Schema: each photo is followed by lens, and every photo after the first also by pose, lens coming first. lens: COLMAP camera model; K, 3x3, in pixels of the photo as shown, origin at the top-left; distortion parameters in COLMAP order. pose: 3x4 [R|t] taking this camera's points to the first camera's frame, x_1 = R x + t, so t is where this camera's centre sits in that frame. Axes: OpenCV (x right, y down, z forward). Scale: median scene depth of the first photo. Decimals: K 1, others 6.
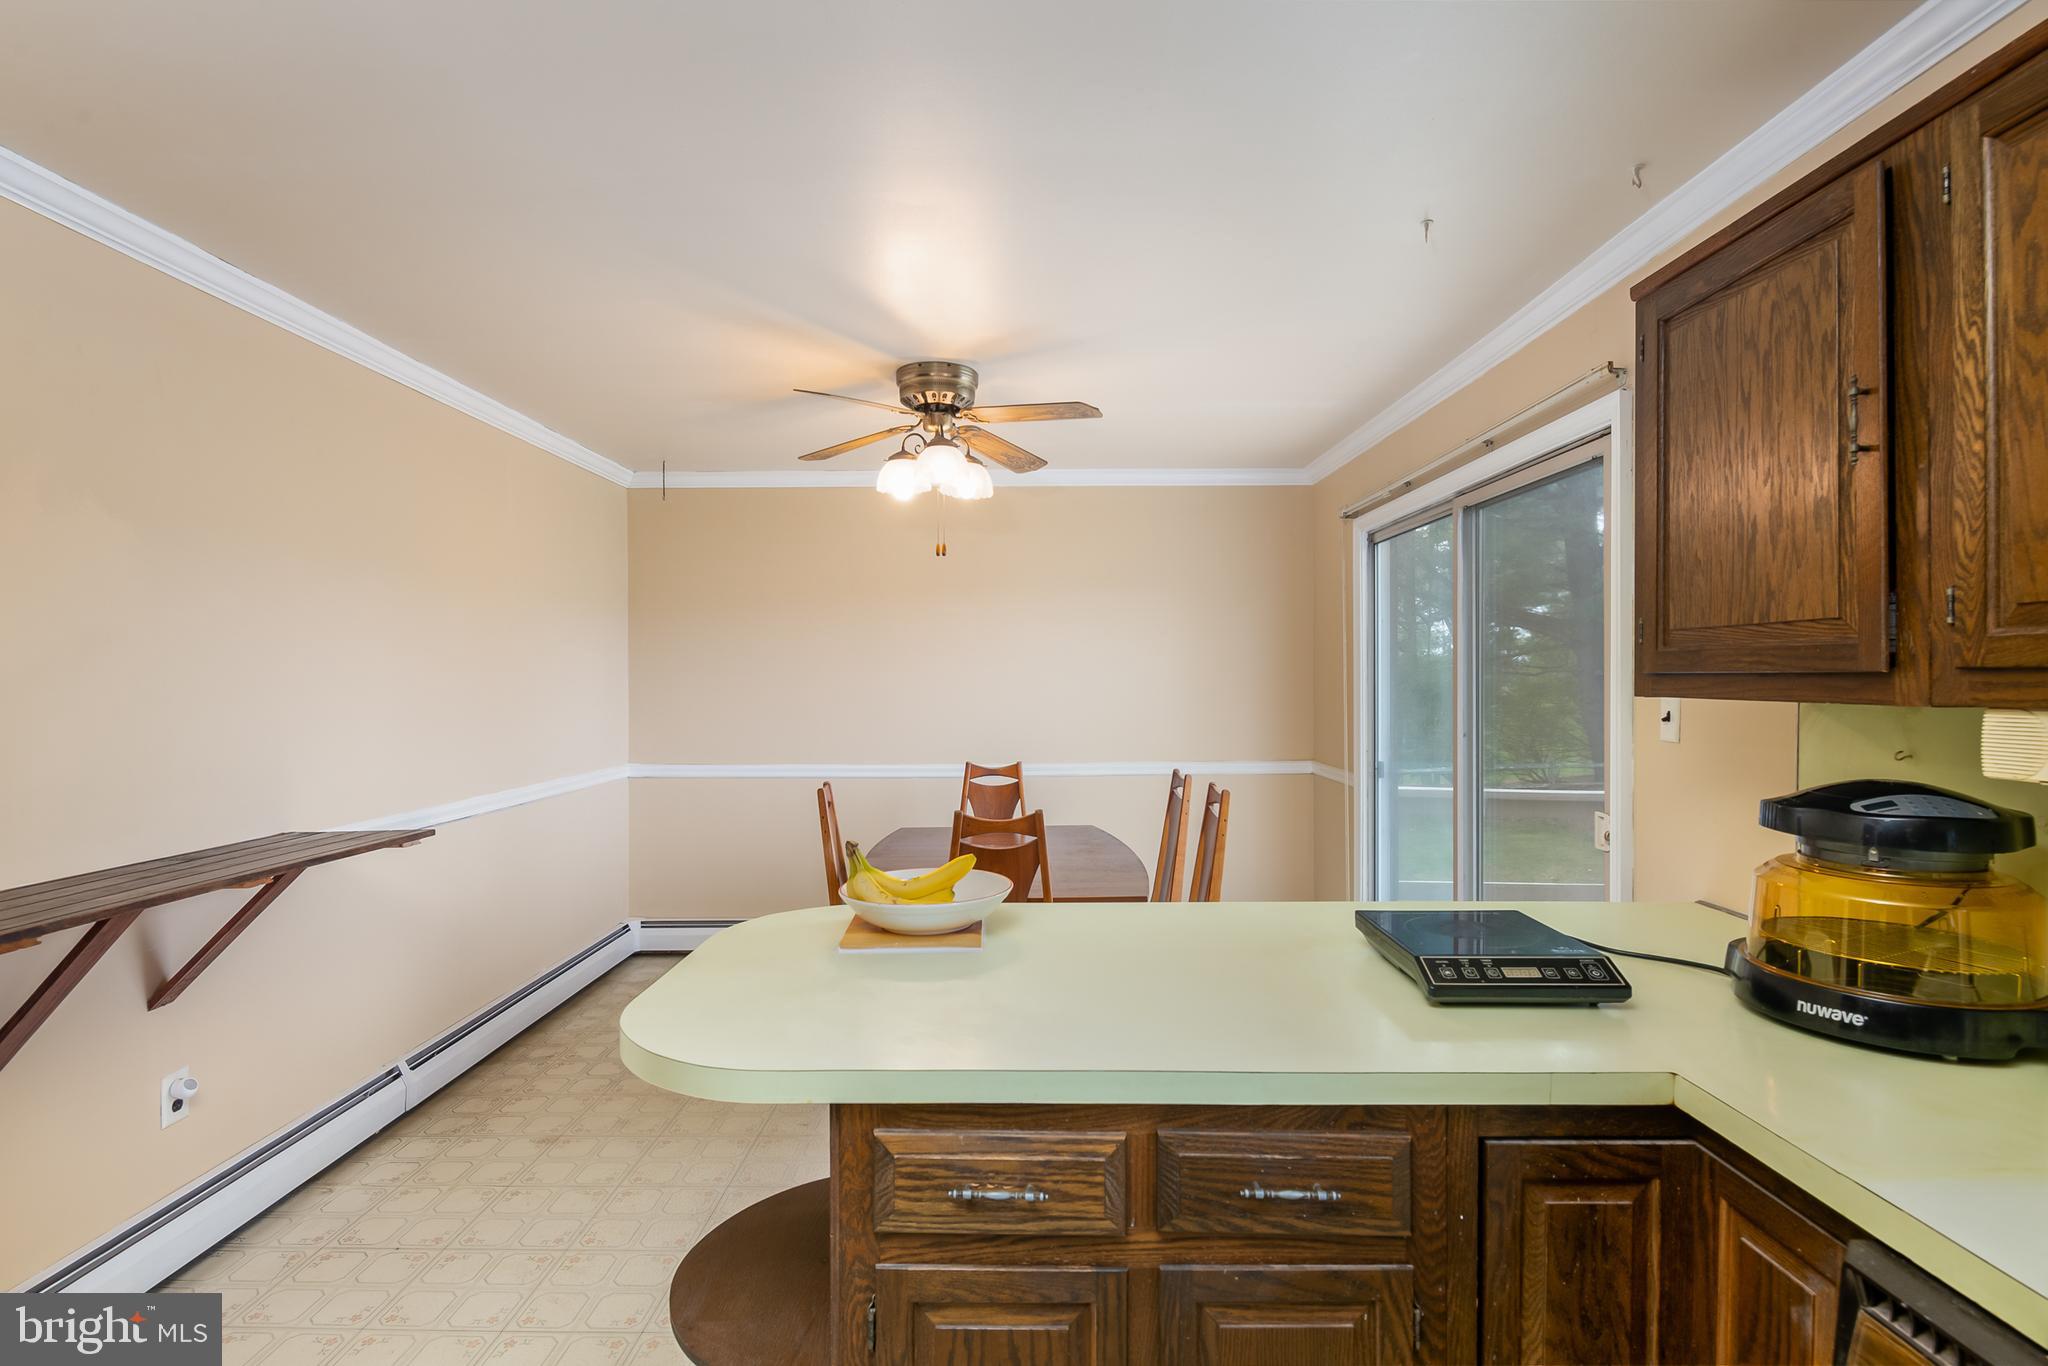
lens RADIAL K [[988.4, 0, 1020.2], [0, 988.4, 683.1], [0, 0, 1]] dist [-0.003915, -0.003958]
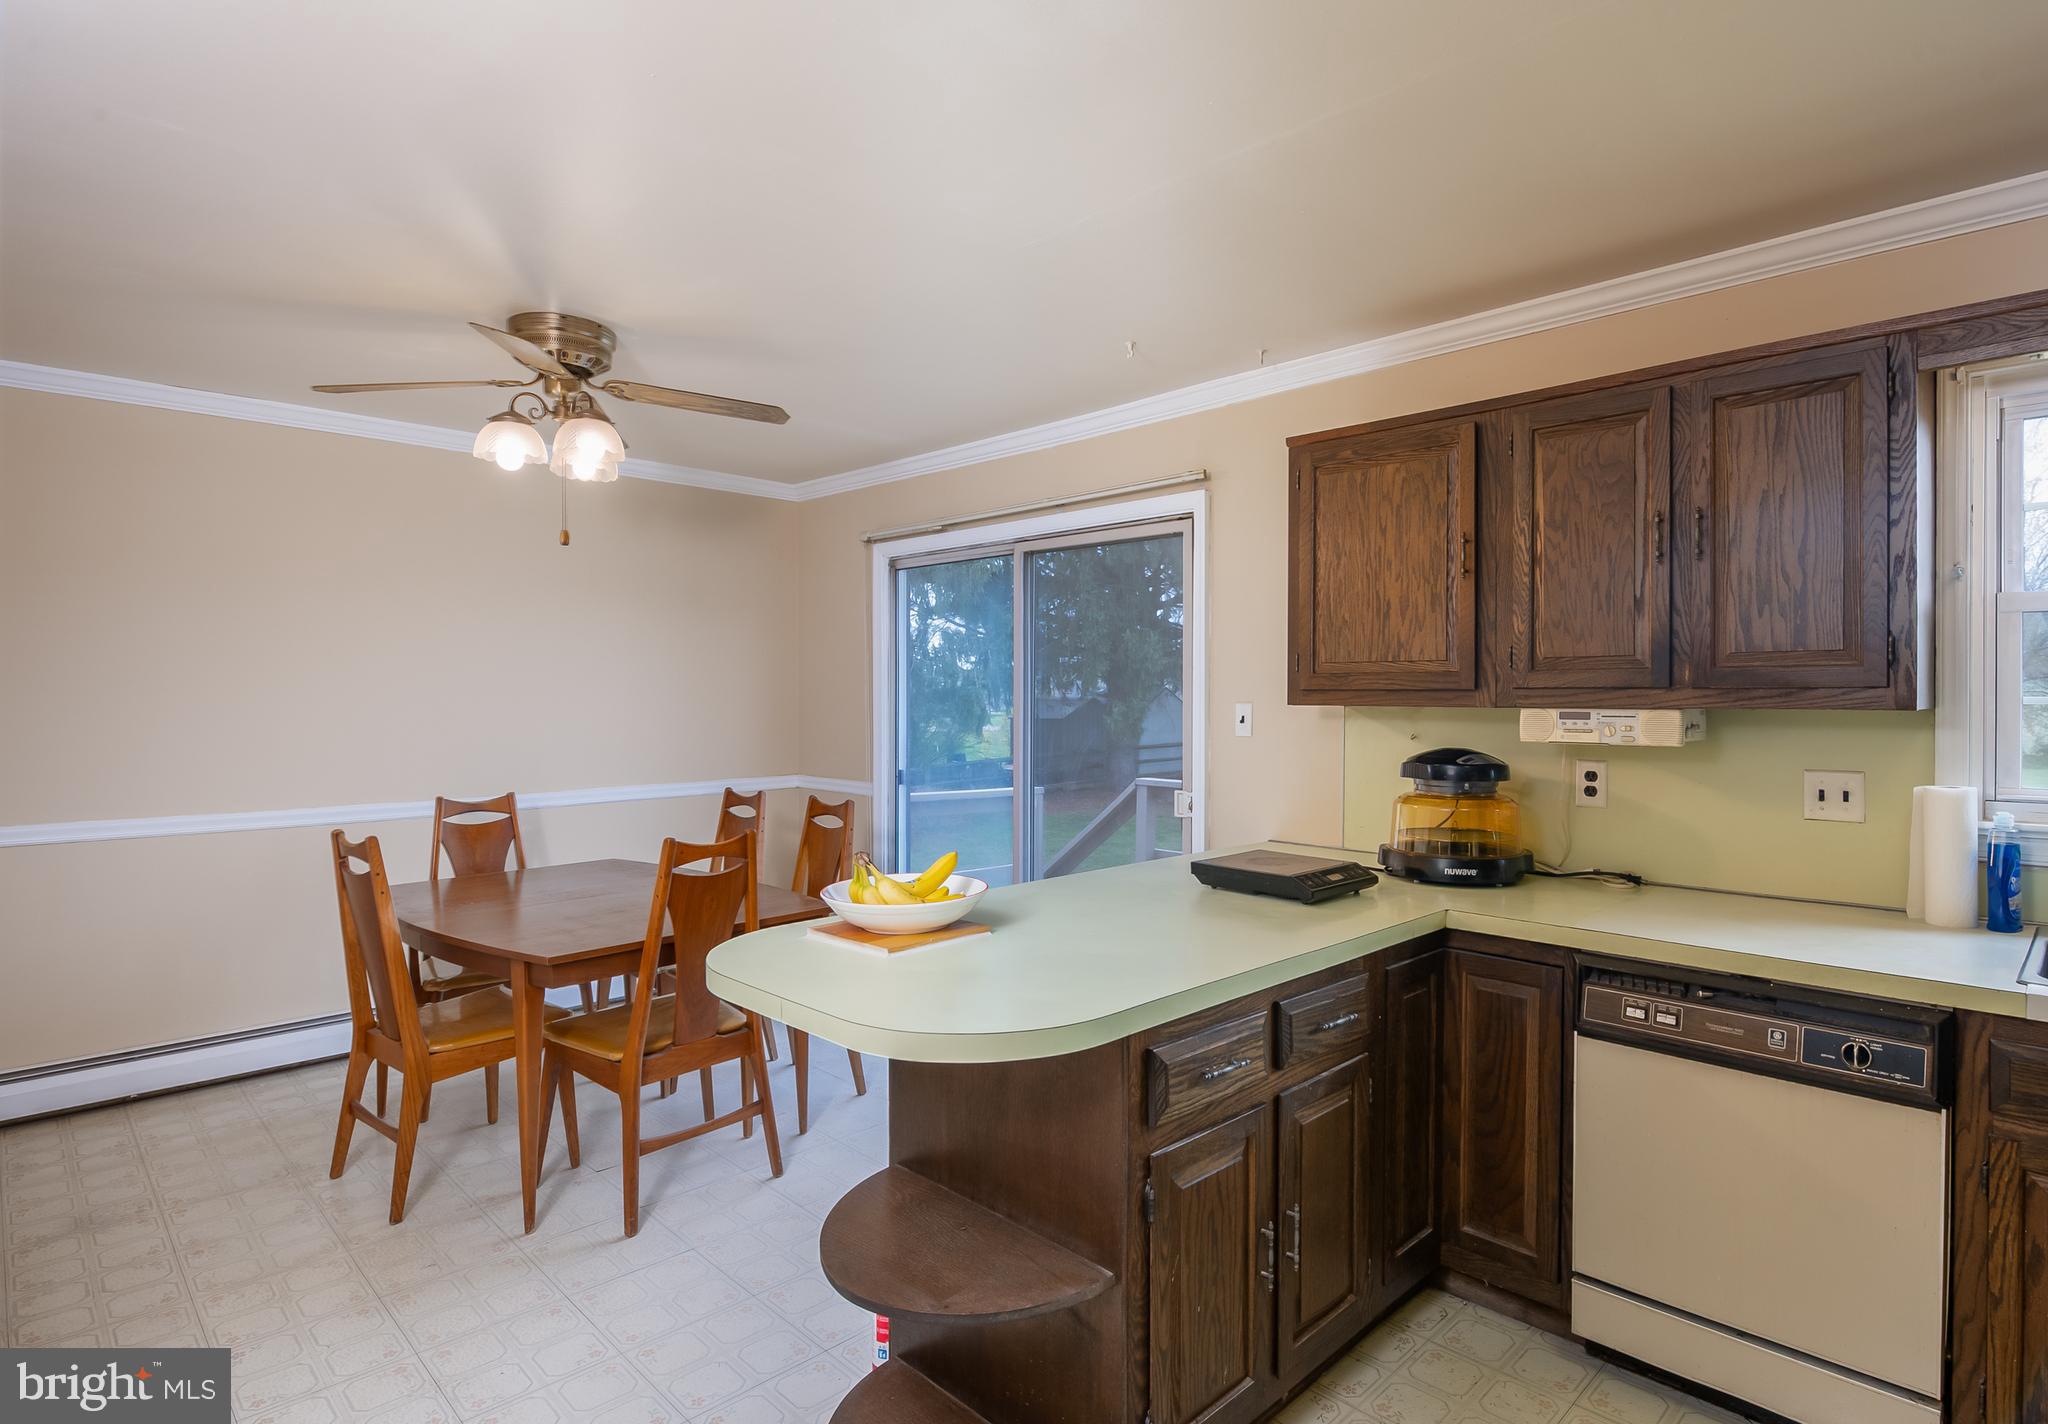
lens RADIAL K [[1072.6, 0, 1090.5], [0, 1072.6, 700.0], [0, 0, 1]] dist [0.003472, 0.000169]
pose [[0.681623, 0.001943, 0.731701, -1.000250], [-0.000686, 0.999998, -0.002017, 0.011945], [-0.731703, 0.000872, 0.681623, 0.106759]]
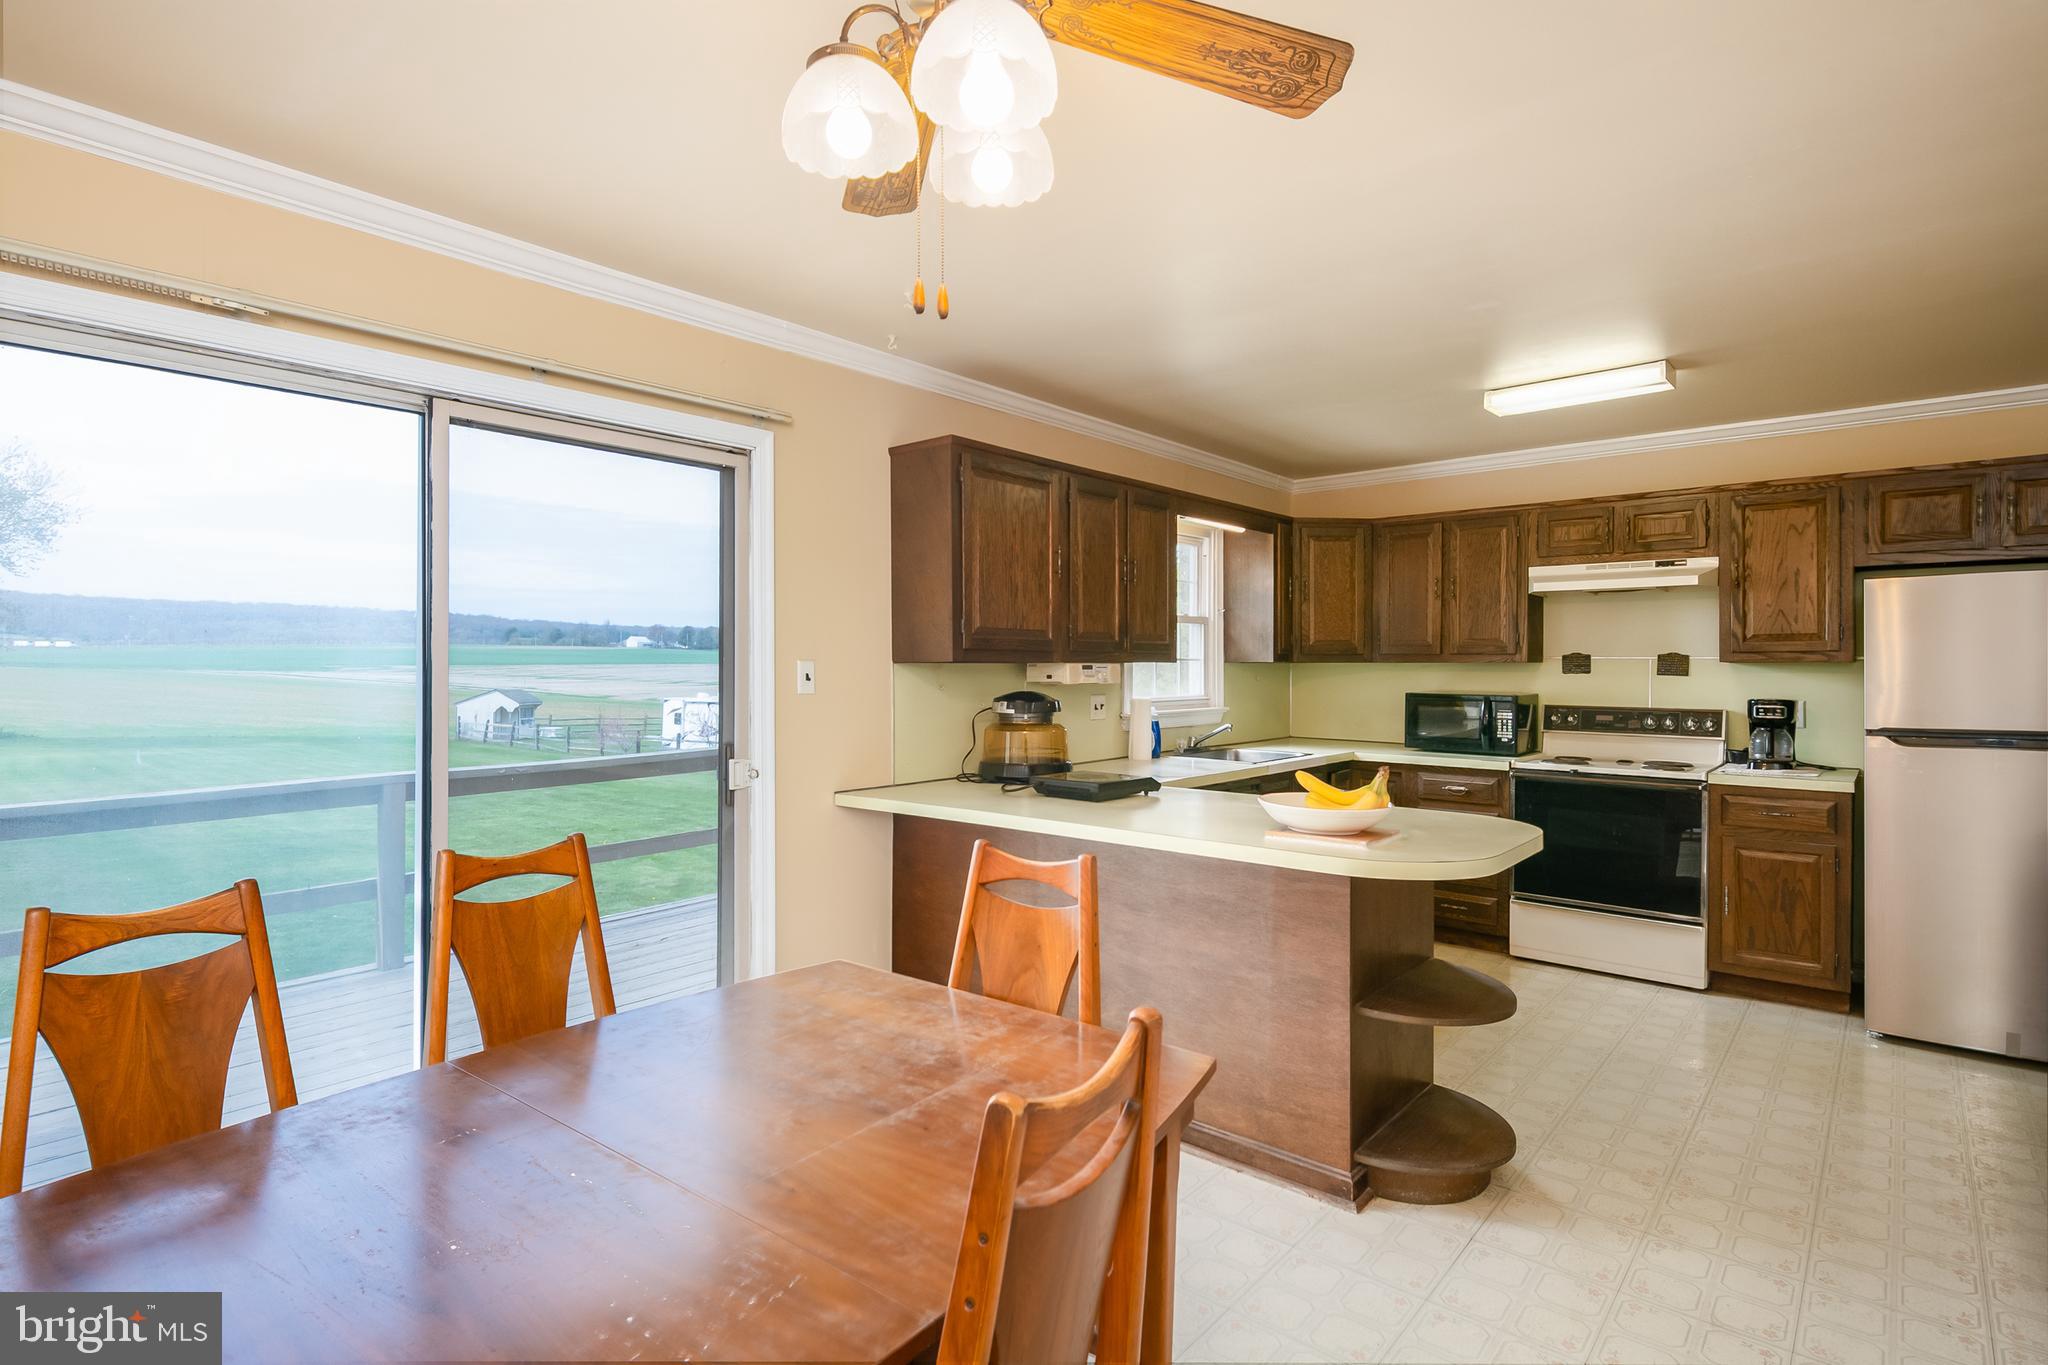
lens RADIAL K [[1023.9, 0, 1025.9], [0, 1023.9, 674.0], [0, 0, 1]] dist [-0.001570, -0.003806]
pose [[-0.769521, -0.001928, 0.638619, -0.838182], [0.004890, 0.999948, 0.008911, 0.025857], [-0.638603, 0.009980, -0.769472, 2.915027]]
